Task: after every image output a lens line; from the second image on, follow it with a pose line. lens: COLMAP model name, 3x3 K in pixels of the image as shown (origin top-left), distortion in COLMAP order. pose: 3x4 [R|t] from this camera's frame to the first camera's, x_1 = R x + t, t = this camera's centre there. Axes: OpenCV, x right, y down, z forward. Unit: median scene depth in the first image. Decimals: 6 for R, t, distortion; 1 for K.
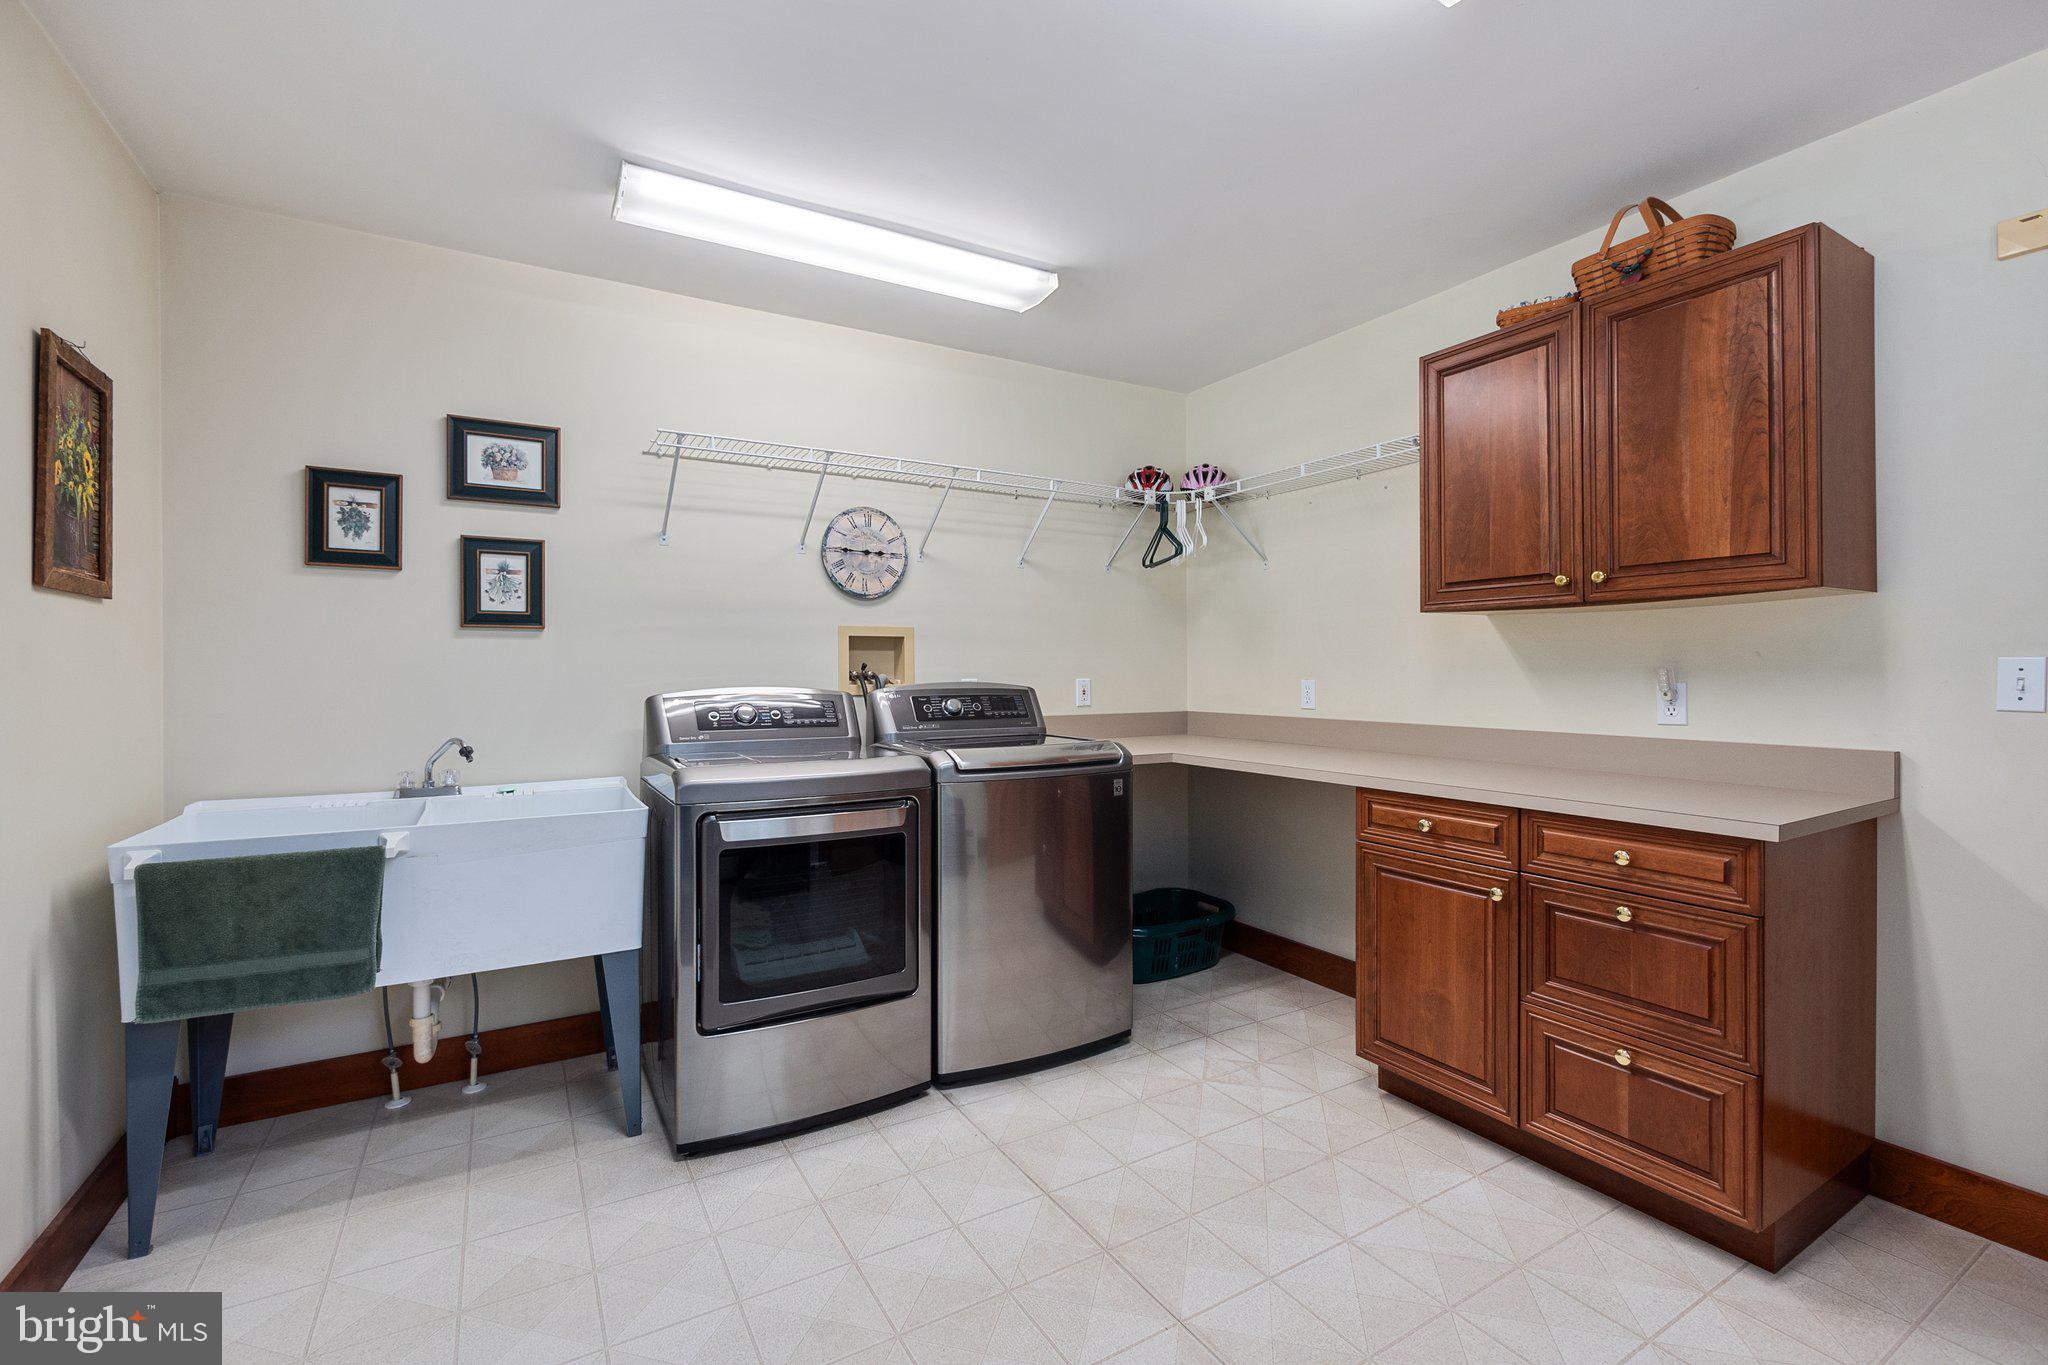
lens RADIAL K [[870.4, 0, 1023.9], [0, 870.4, 676.2], [0, 0, 1]] dist [-0.009345, 0.001232]
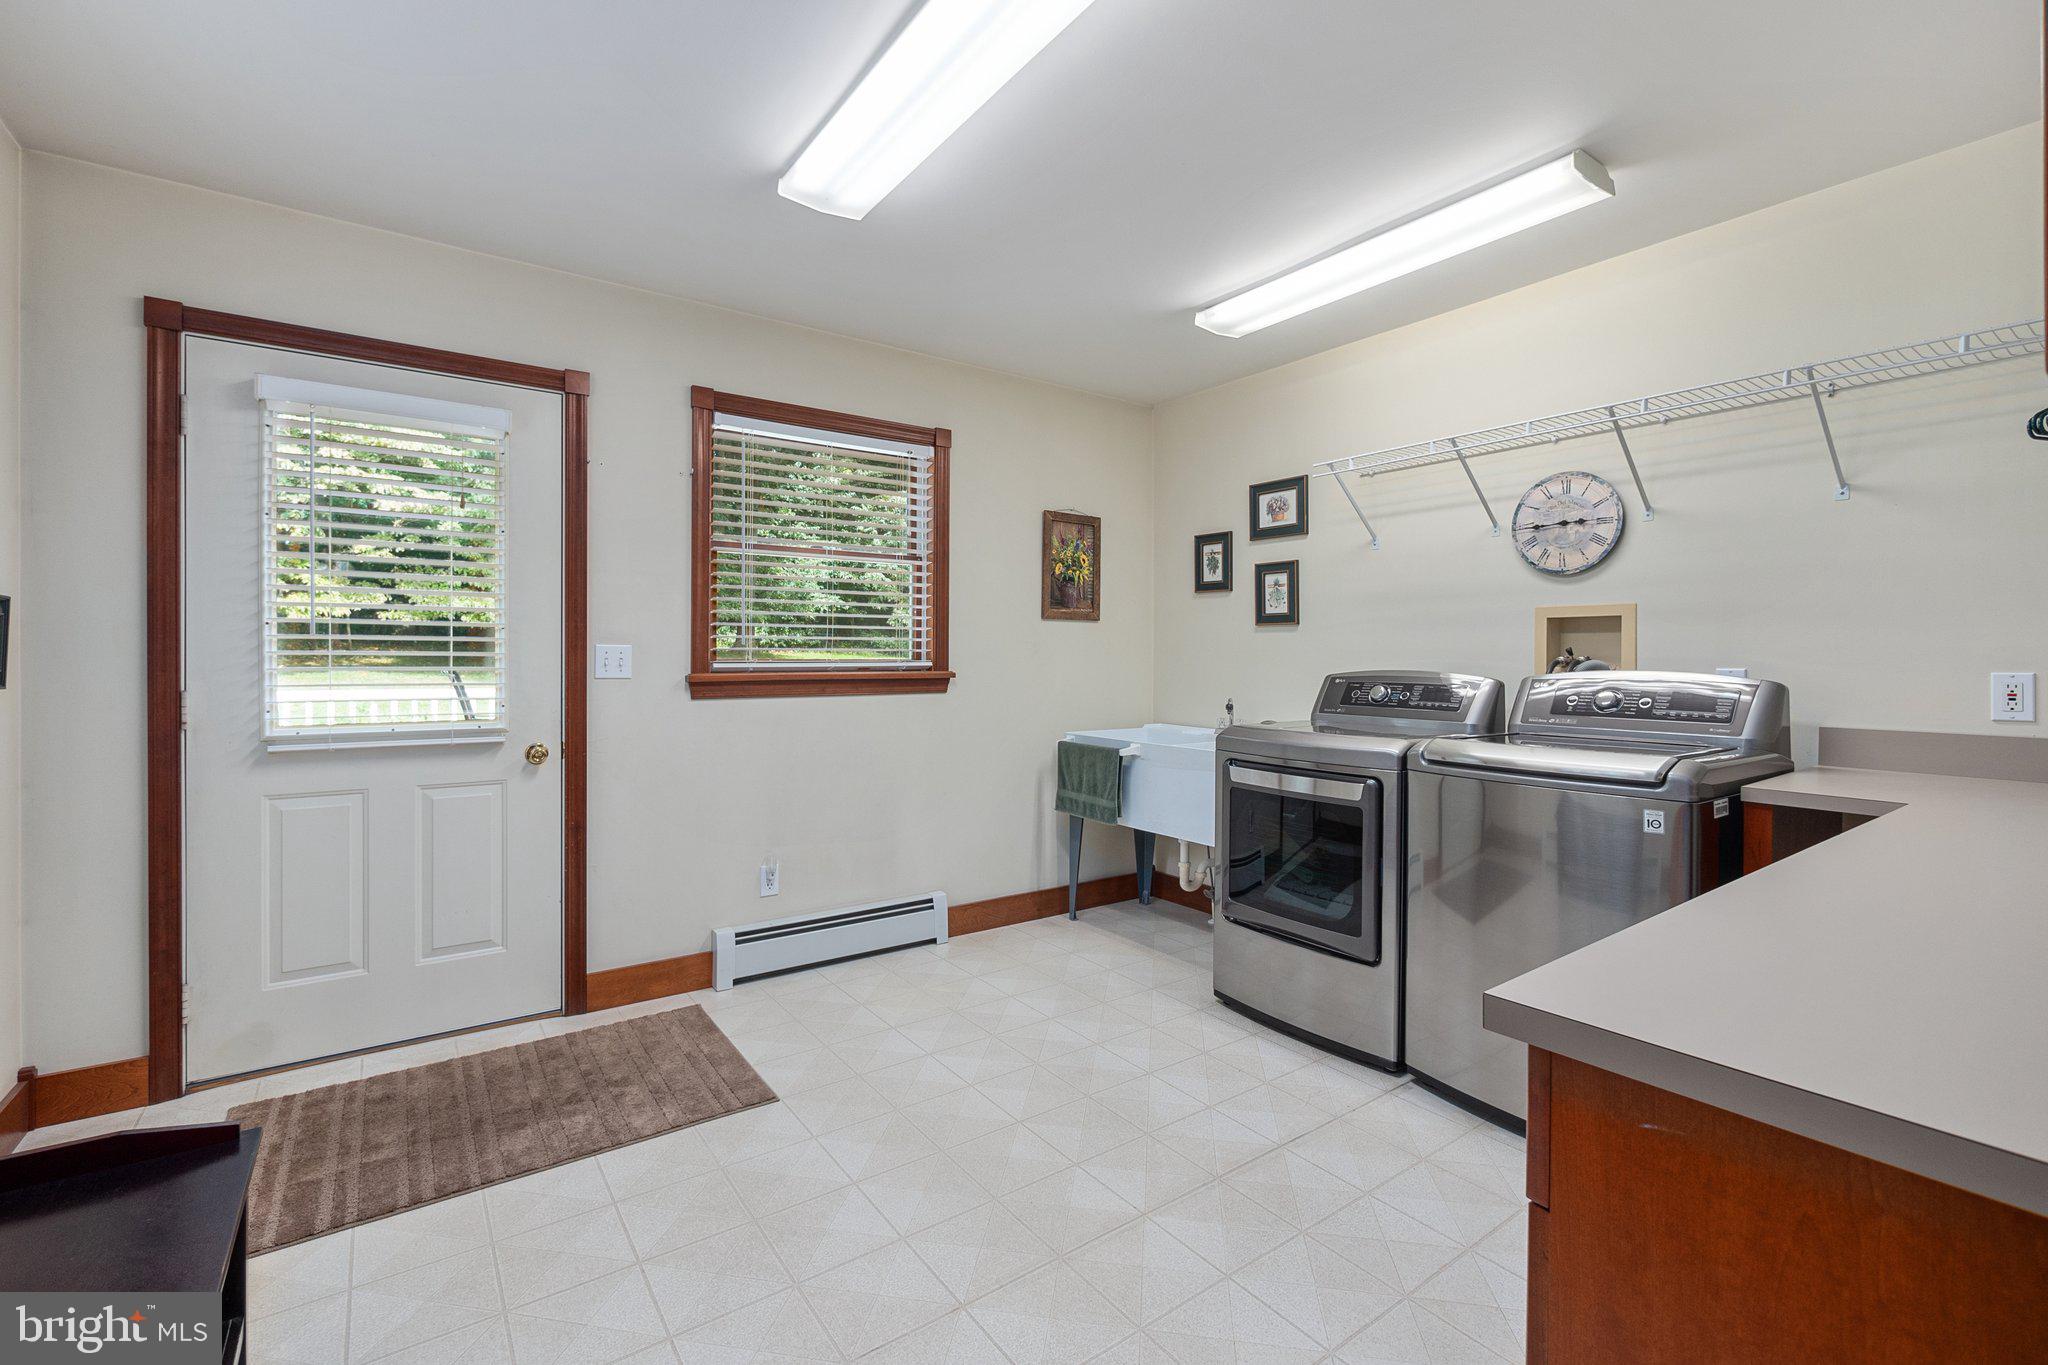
lens RADIAL K [[870.4, 0, 991.9], [0, 870.4, 655.5], [0, 0, 1]] dist [-0.009345, 0.001232]
pose [[0.084037, 0.007279, -0.996436, 0.782521], [-0.002094, 0.999972, 0.007129, -0.013974], [0.996460, 0.001487, 0.084049, 0.405642]]
